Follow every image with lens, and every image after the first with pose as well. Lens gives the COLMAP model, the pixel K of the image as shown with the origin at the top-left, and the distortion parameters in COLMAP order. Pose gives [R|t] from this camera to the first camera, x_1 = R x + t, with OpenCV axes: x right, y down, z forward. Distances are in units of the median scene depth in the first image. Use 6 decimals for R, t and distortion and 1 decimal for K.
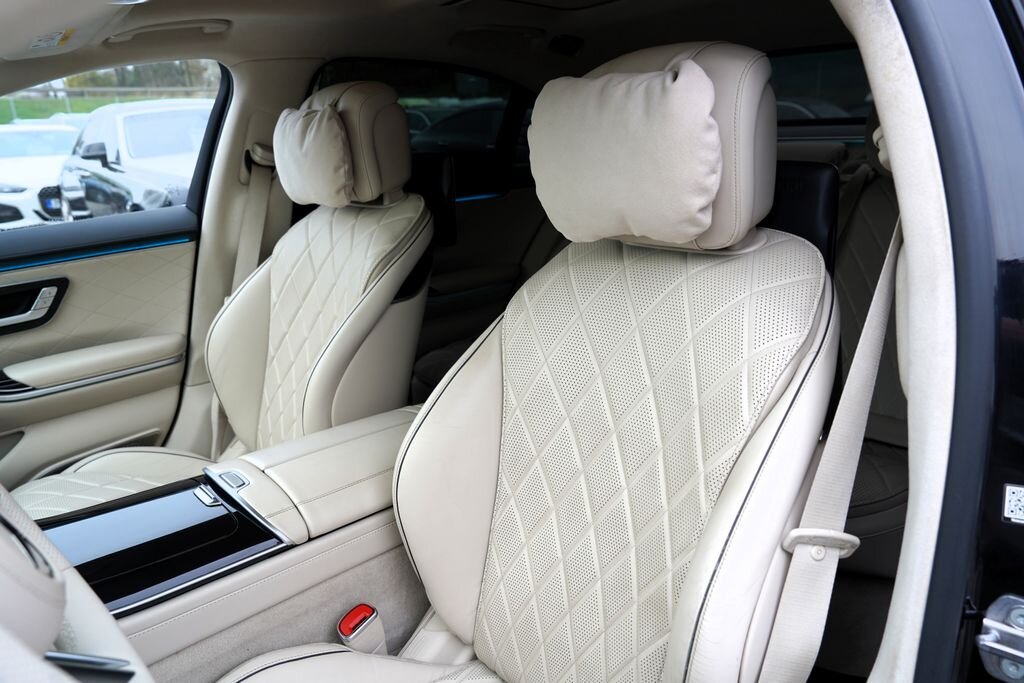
lens RADIAL K [[710.2, 0, 513.3], [0, 710.2, 337.1], [0, 0, 1]] dist [-0.105211, 0.068953]
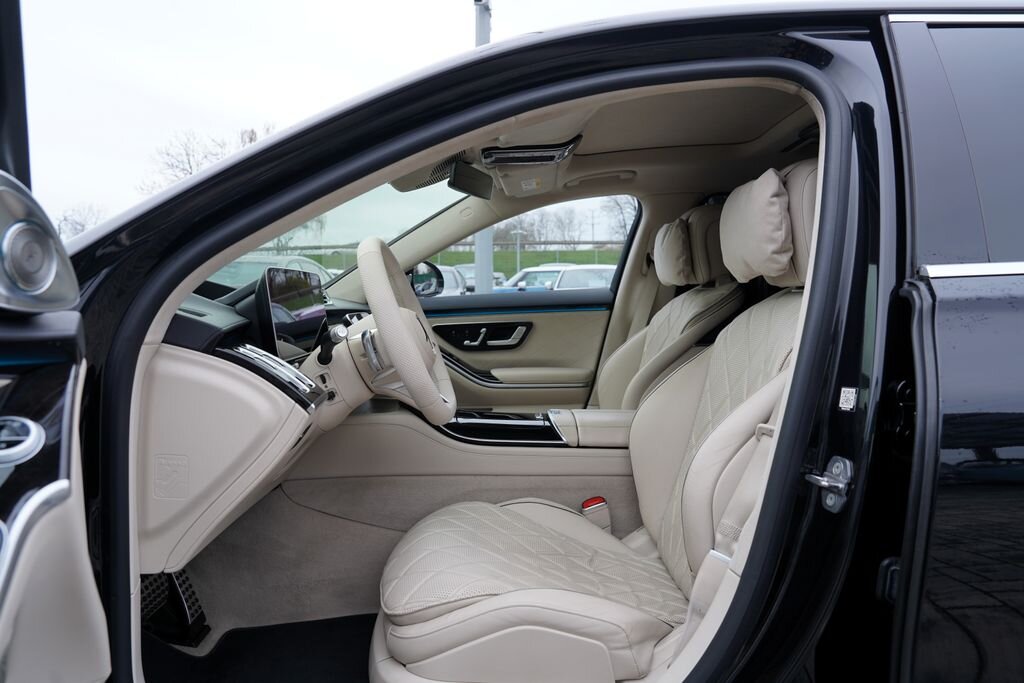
lens RADIAL K [[710.2, 0, 506.8], [0, 710.2, 340.5], [0, 0, 1]] dist [-0.105211, 0.068953]
pose [[0.738010, 0.078110, -0.670254, 0.514232], [-0.214774, 0.968813, -0.123582, 0.202623], [0.639698, 0.235158, 0.731770, -0.322922]]
